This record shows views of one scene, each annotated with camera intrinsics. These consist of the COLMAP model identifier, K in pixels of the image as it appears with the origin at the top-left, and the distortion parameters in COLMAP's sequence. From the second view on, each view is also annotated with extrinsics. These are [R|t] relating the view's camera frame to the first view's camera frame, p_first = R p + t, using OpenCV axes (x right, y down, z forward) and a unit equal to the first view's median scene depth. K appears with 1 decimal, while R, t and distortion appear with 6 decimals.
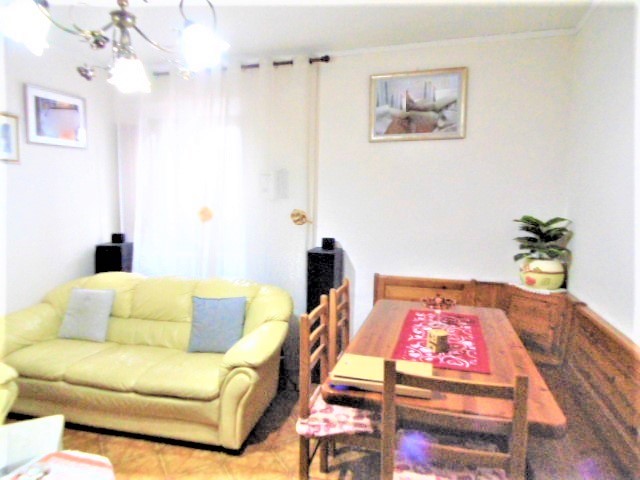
lens RADIAL K [[419.0, 0, 320.0], [0, 419.0, 240.0], [0, 0, 1]] dist [0.009573, -0.013687]
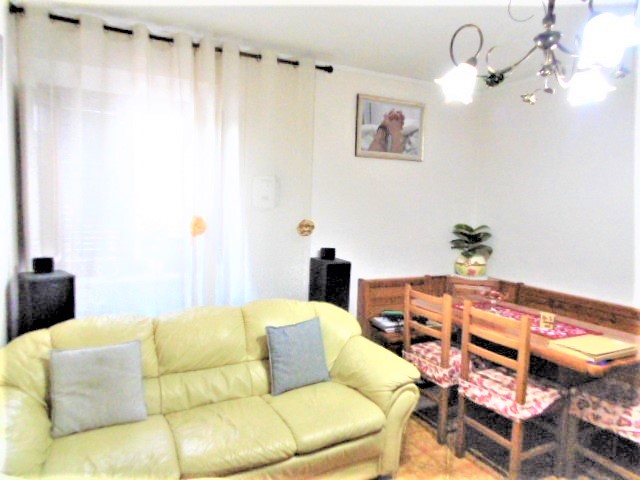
lens RADIAL K [[424.3, 0, 320.0], [0, 424.3, 237.7], [0, 0, 1]] dist [0.019530, -0.000229]
pose [[0.742882, -0.038166, 0.668334, -0.715950], [0.036908, 0.999190, 0.016035, -0.049321], [-0.668404, 0.012755, 0.743689, 0.273845]]
